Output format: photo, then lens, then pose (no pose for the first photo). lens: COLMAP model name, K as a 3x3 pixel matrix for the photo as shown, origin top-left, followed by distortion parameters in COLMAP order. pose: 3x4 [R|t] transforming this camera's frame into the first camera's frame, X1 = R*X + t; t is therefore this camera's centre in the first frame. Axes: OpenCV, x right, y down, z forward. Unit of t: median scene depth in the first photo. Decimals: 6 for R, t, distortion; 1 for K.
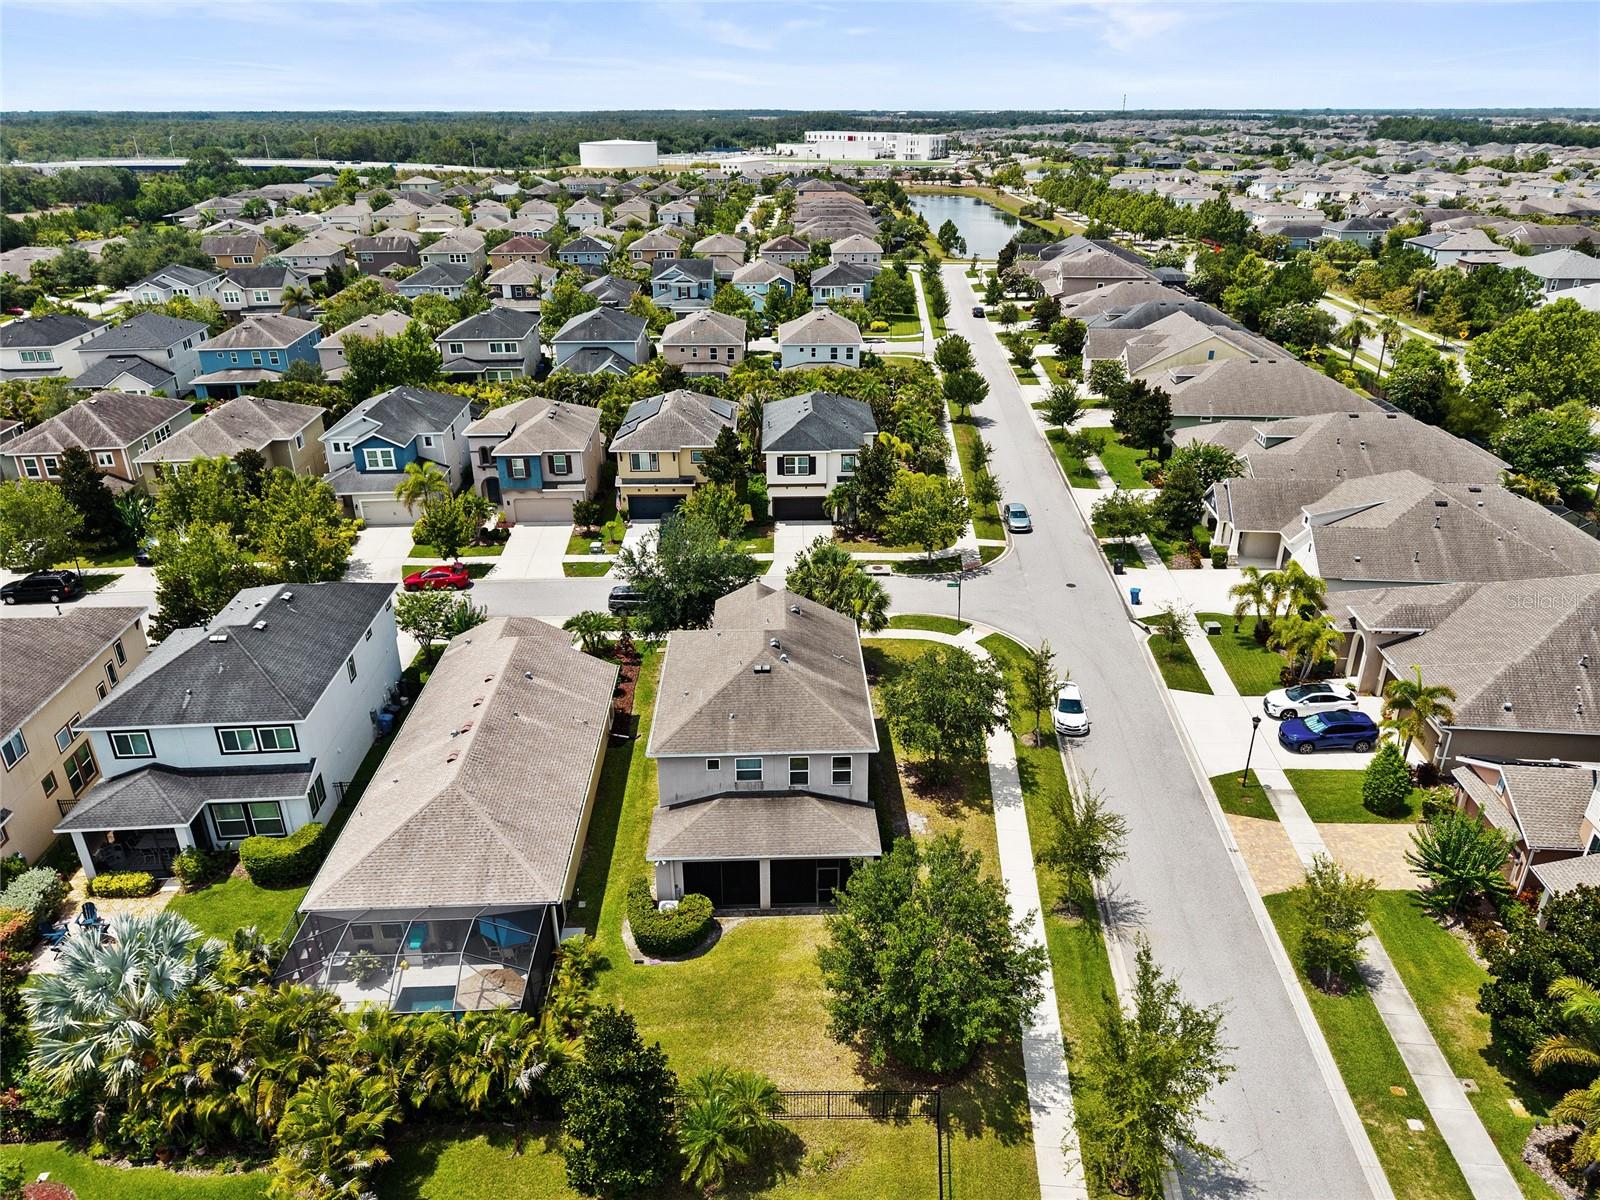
lens RADIAL K [[1060.8, 0, 805.1], [0, 1060.8, 596.0], [0, 0, 1]] dist [0.030097, -0.039336]
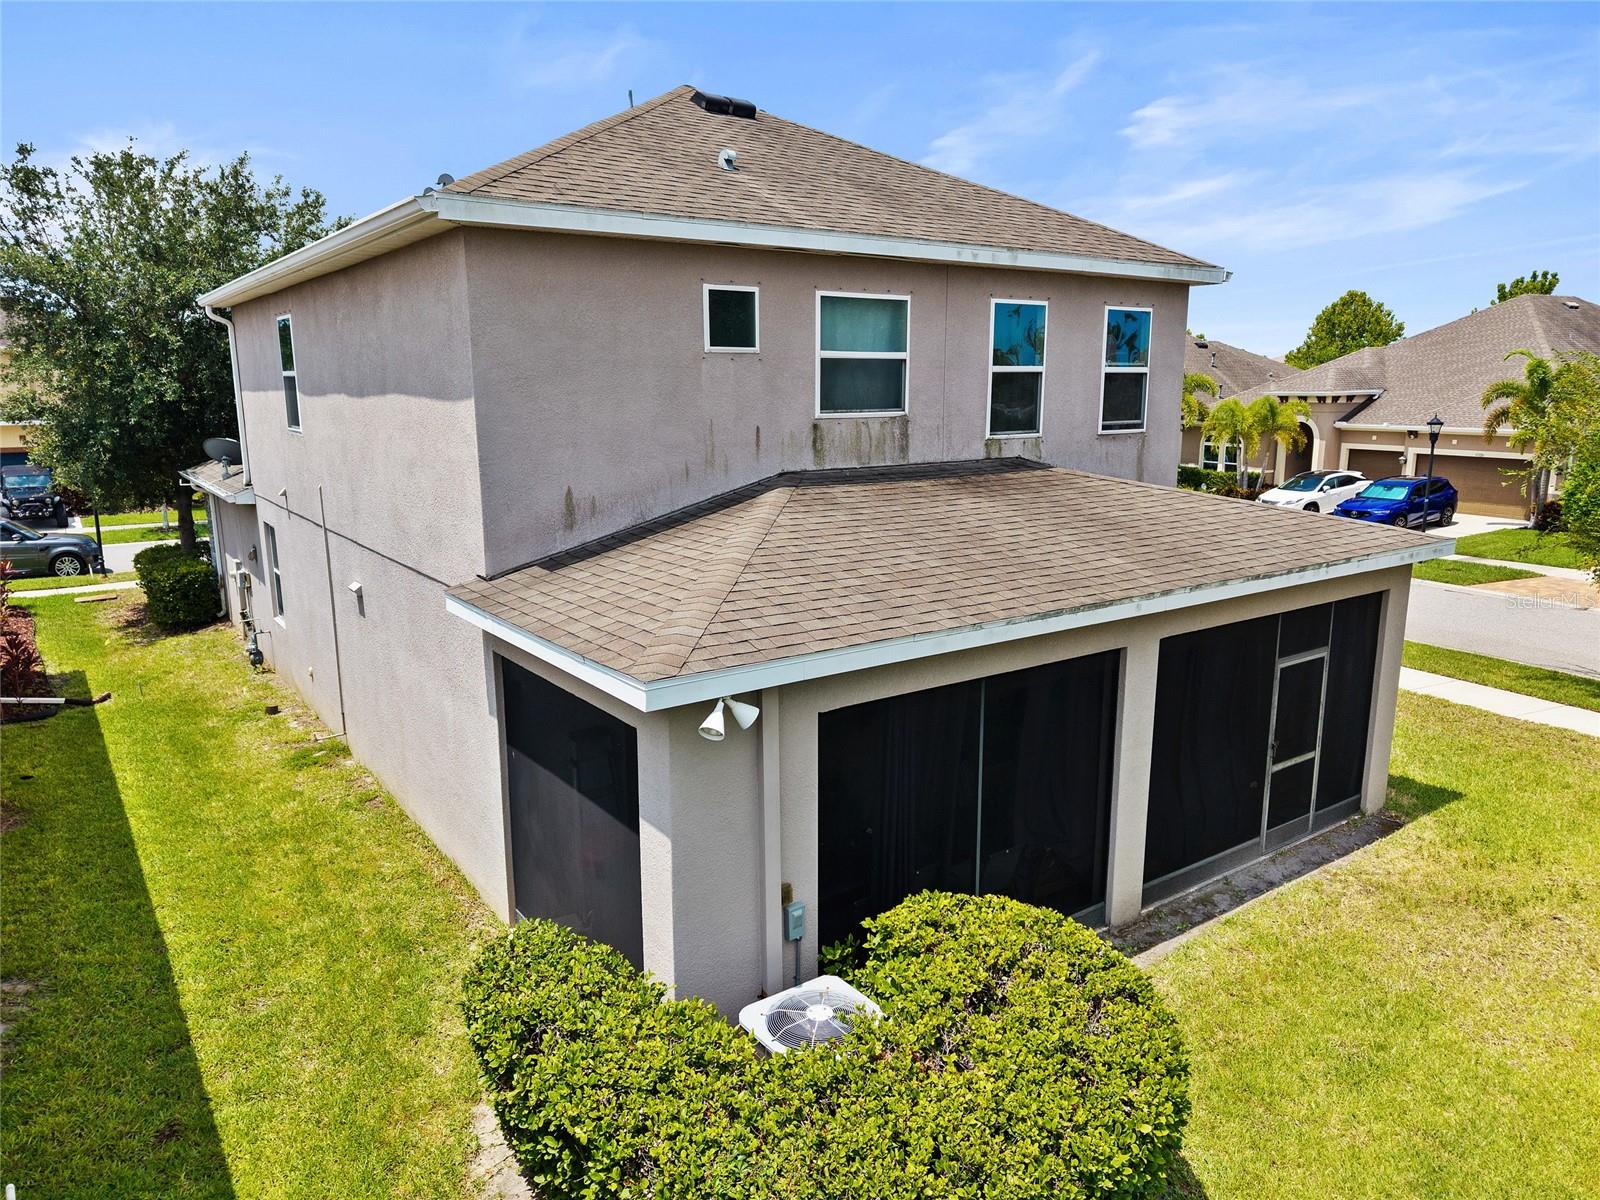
lens RADIAL K [[1075.7, 0, 807.5], [0, 1075.7, 601.5], [0, 0, 1]] dist [0.028136, -0.029663]
pose [[0.830458, -0.113159, 0.545468, -0.108654], [0.237393, 0.957683, -0.162750, 0.138150], [-0.503969, 0.264647, 0.822178, 0.457899]]
